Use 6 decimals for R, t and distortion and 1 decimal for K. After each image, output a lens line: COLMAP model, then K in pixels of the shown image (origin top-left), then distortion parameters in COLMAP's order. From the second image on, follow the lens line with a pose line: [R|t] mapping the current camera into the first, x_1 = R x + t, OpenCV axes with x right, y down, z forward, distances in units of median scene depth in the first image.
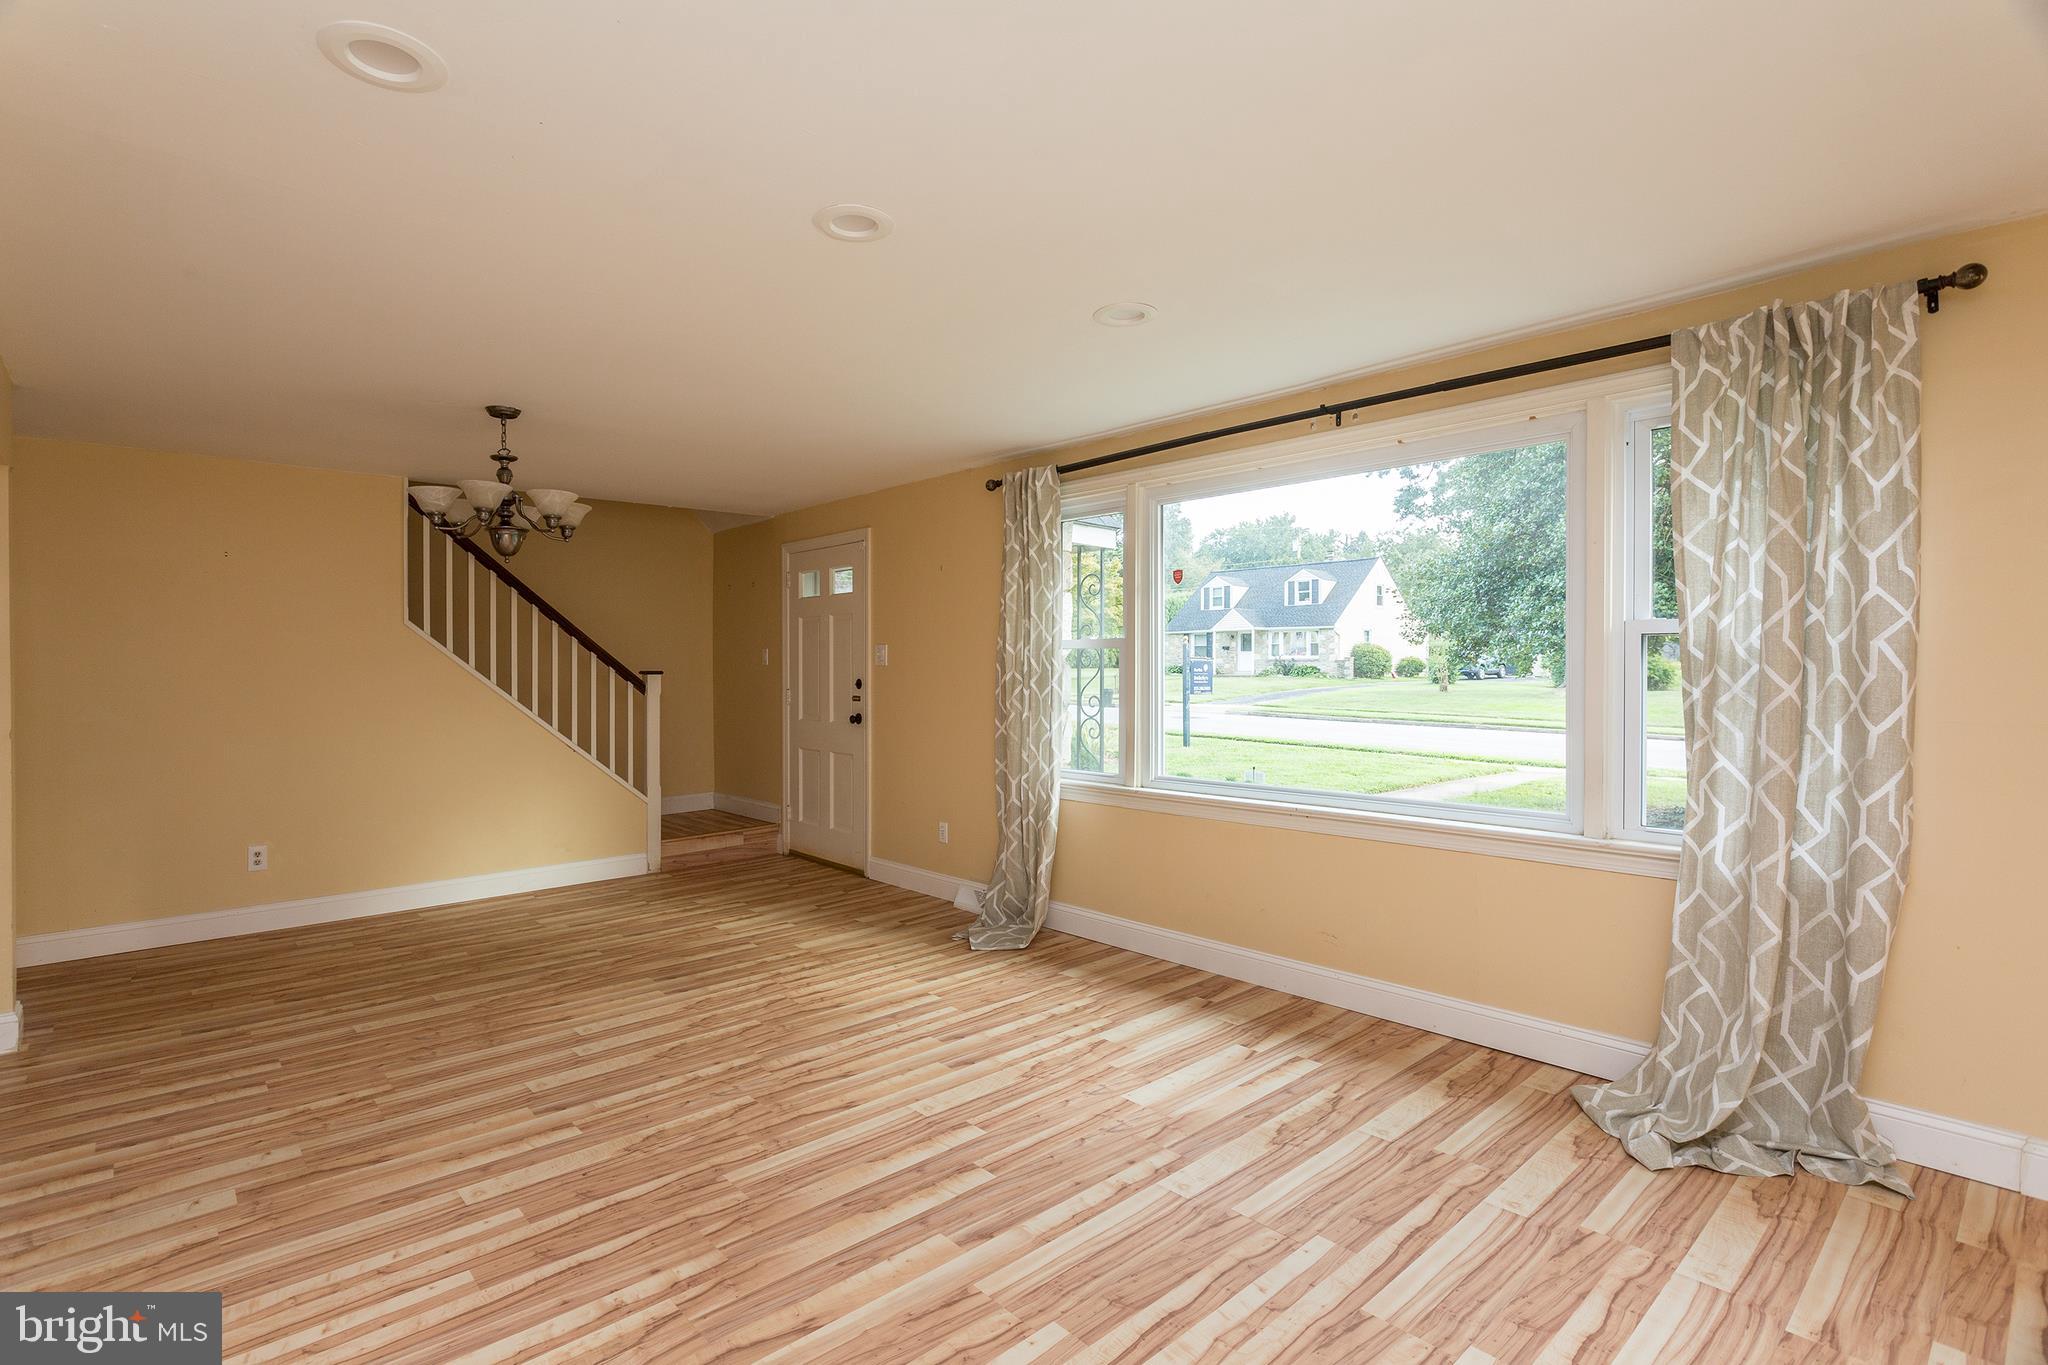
lens RADIAL K [[985.8, 0, 973.7], [0, 985.8, 675.8], [0, 0, 1]] dist [-0.007946, 0.000939]
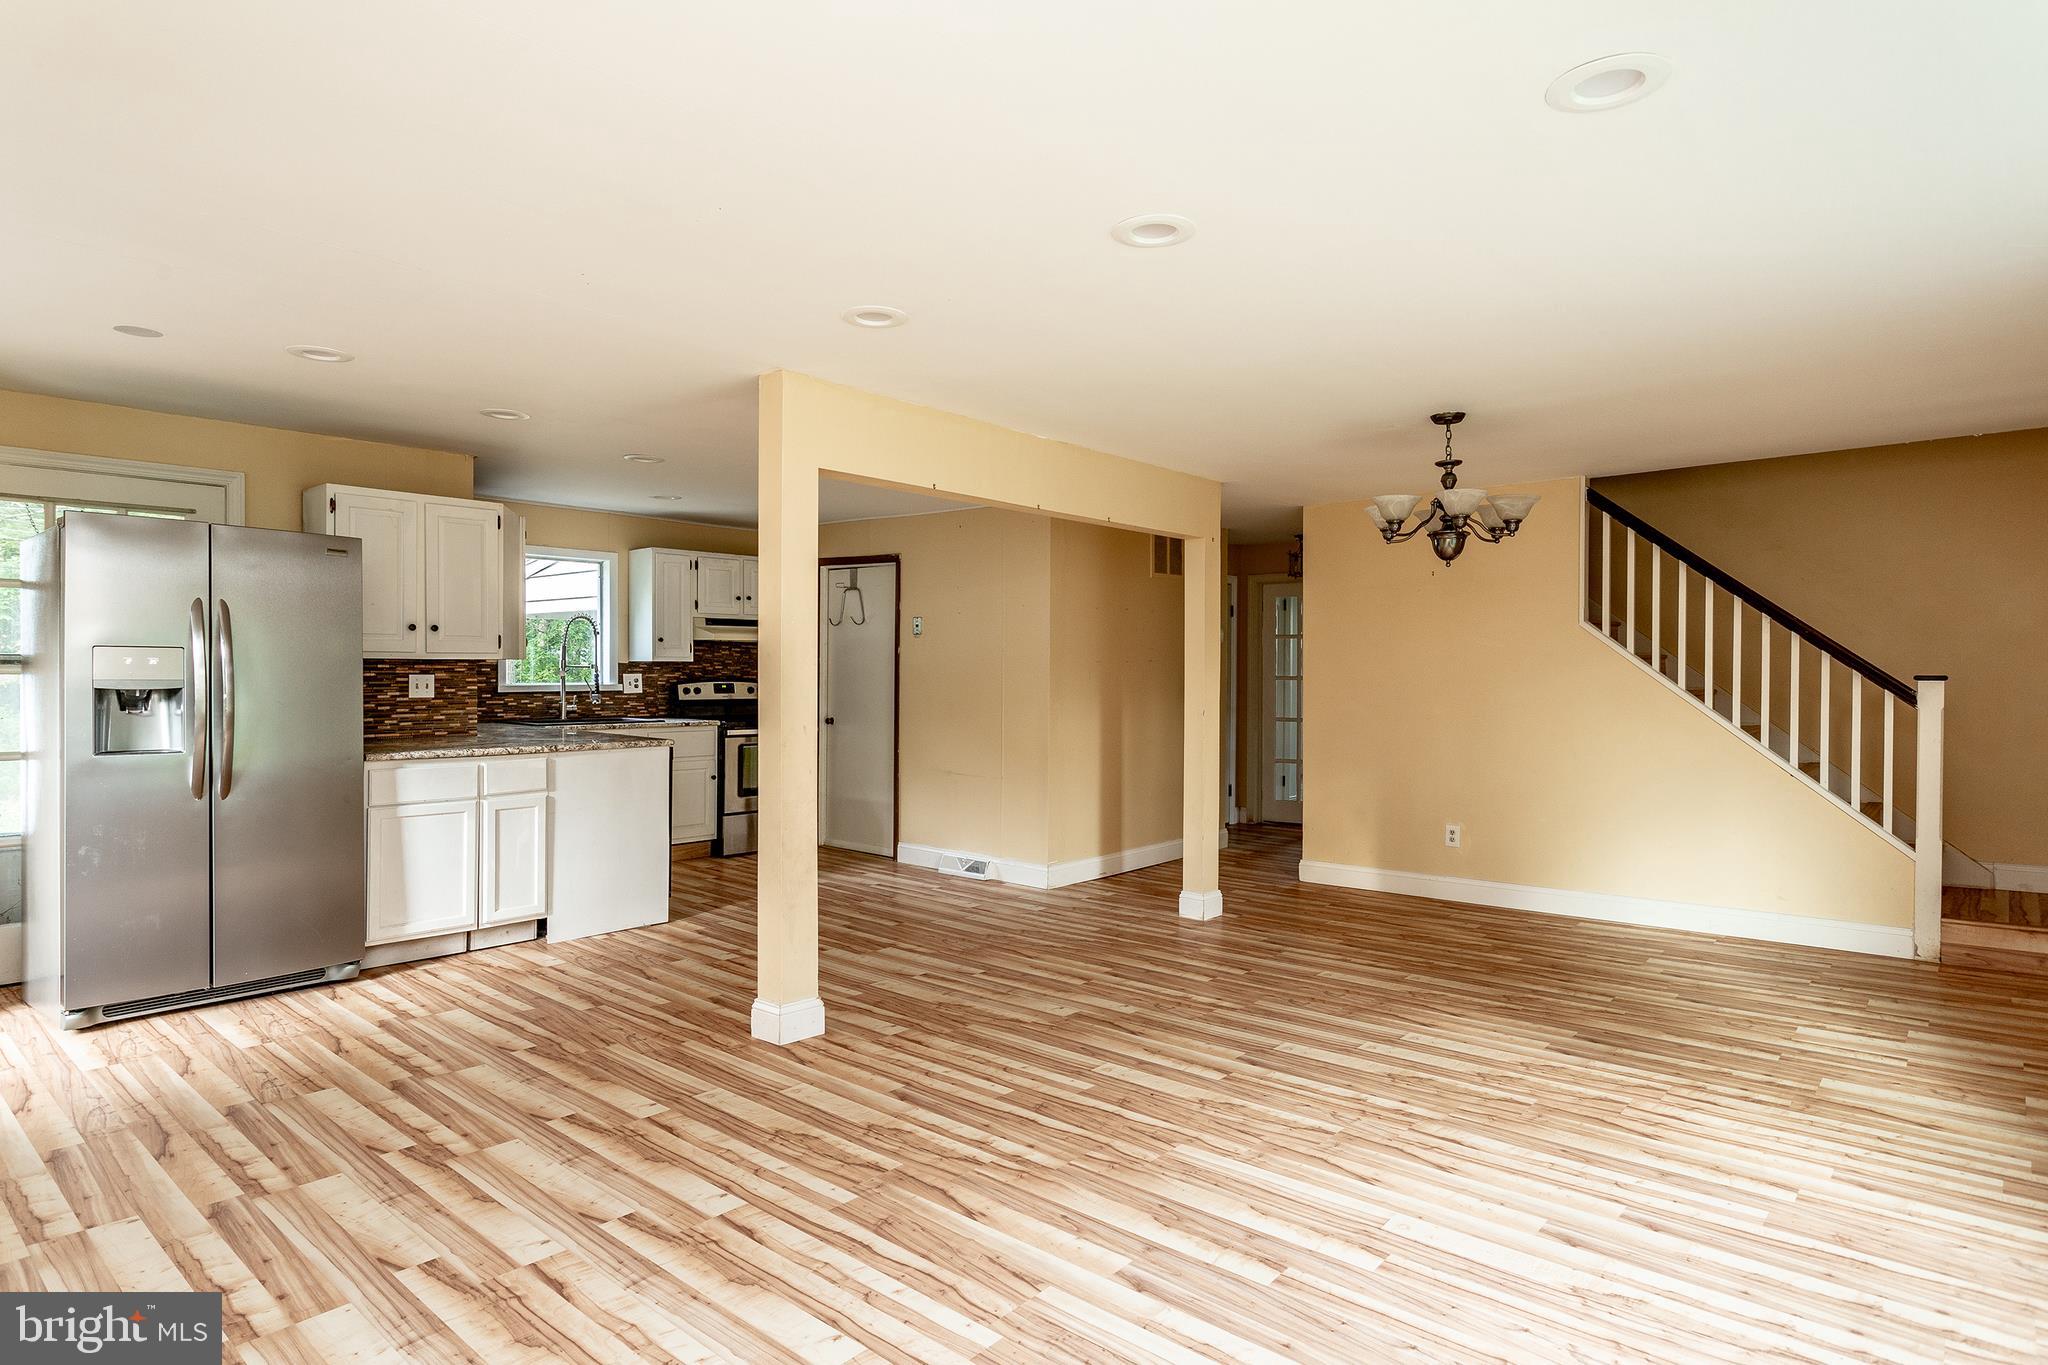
lens RADIAL K [[1070.4, 0, 1042.5], [0, 1070.4, 675.4], [0, 0, 1]] dist [0.003490, 0.000486]
pose [[0.164681, 0.006214, -0.986327, 0.628658], [-0.007705, 0.999958, 0.005014, -0.006478], [0.986317, 0.006774, 0.164722, 0.471079]]
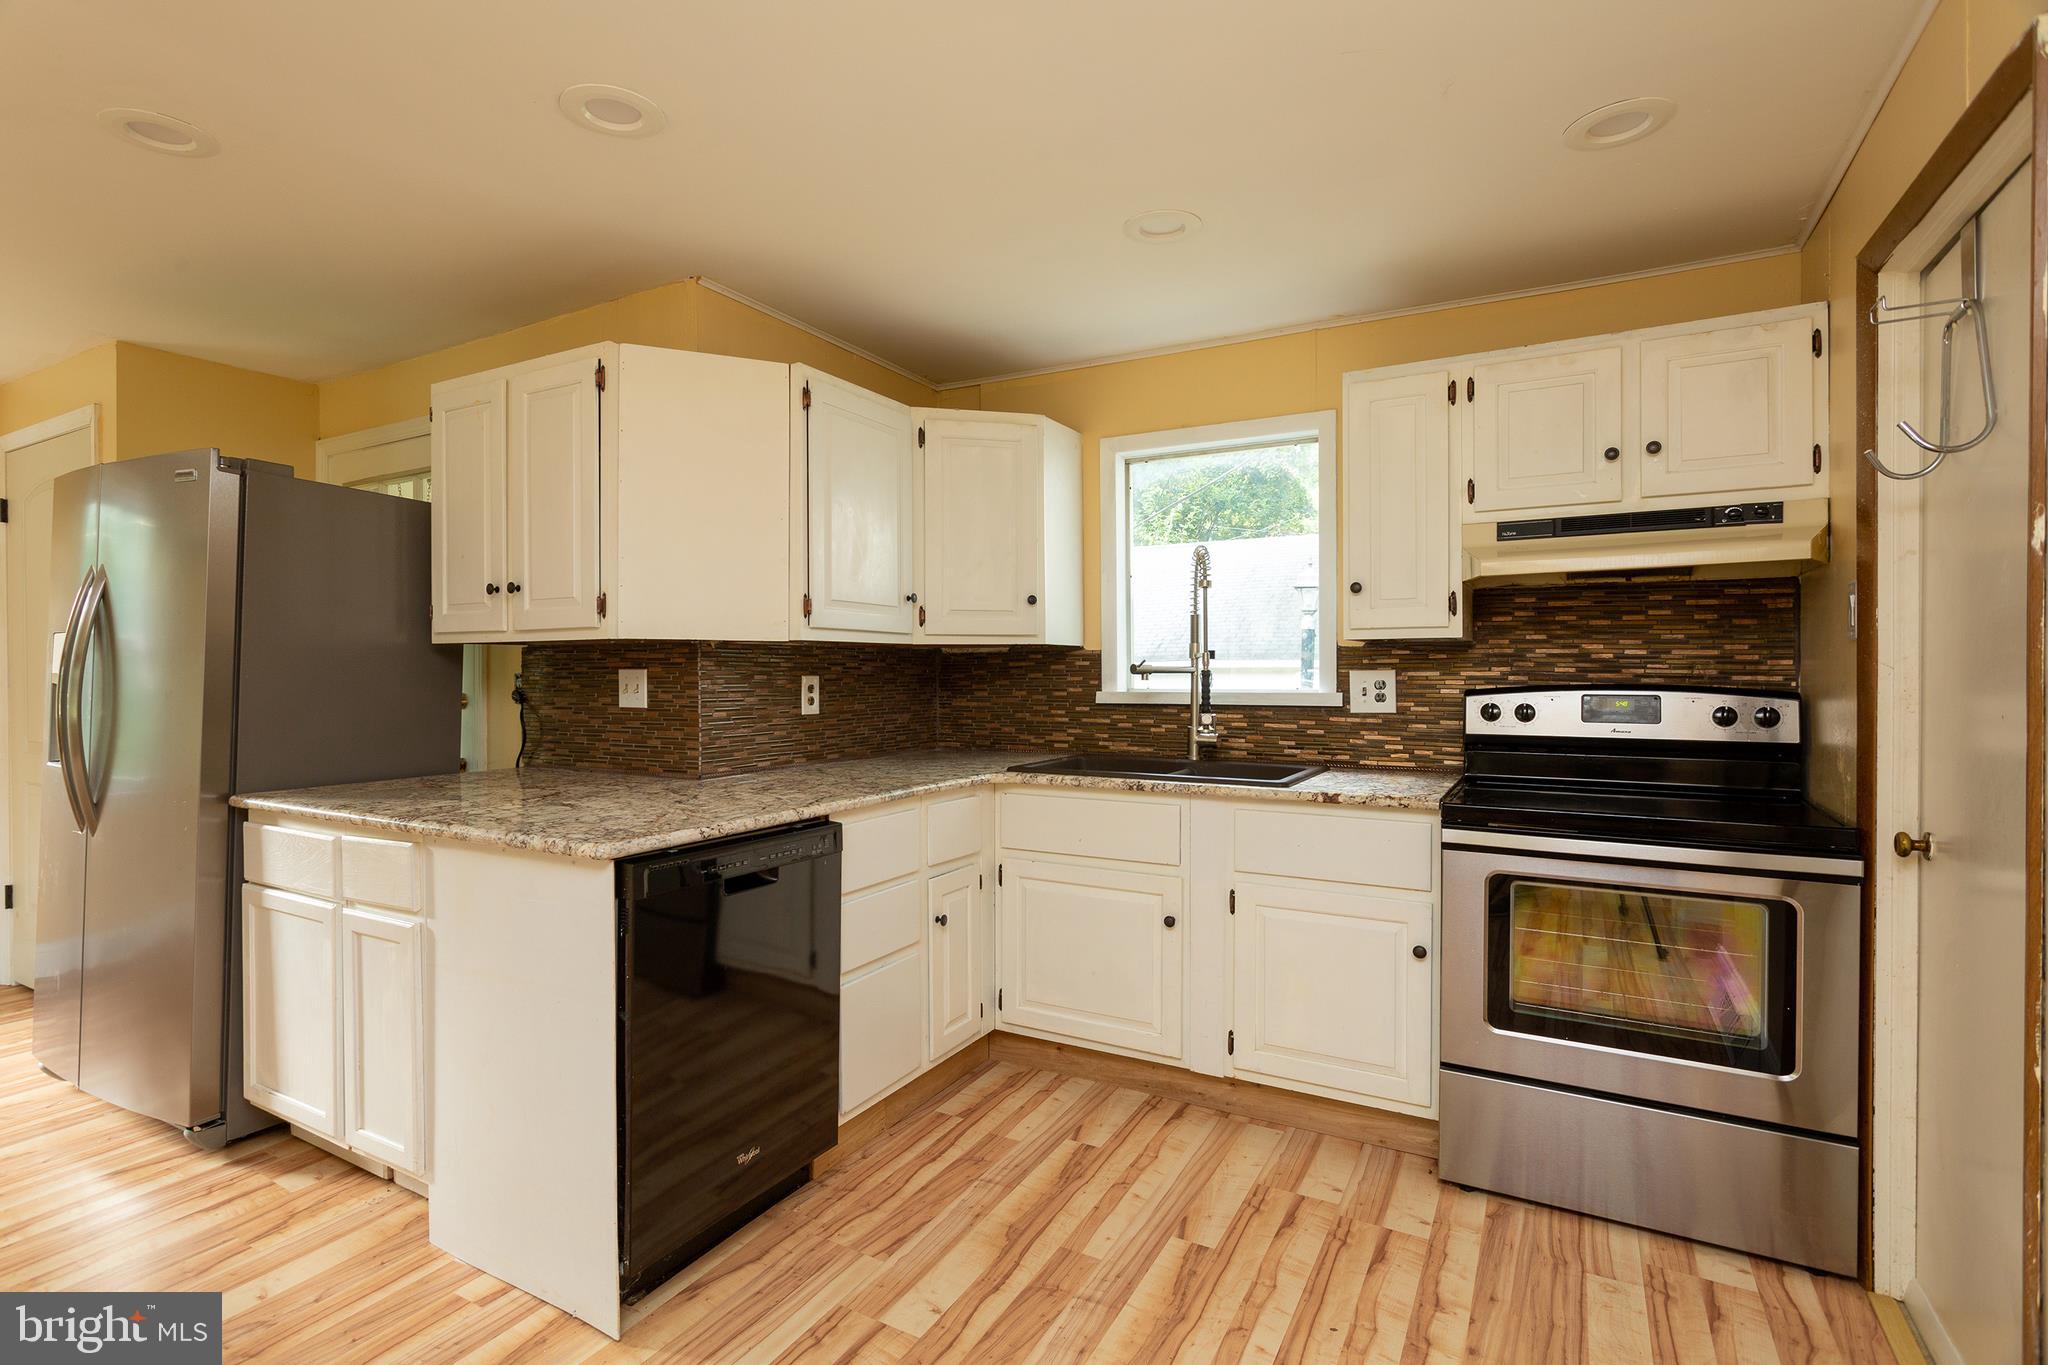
lens RADIAL K [[1002.0, 0, 1027.6], [0, 1002.0, 680.3], [0, 0, 1]] dist [-0.011232, 0.001043]
pose [[-0.942316, 0.003766, -0.334704, -1.004470], [-0.000227, 0.999929, 0.011889, 0.005690], [0.334725, 0.011279, -0.942248, 0.752719]]
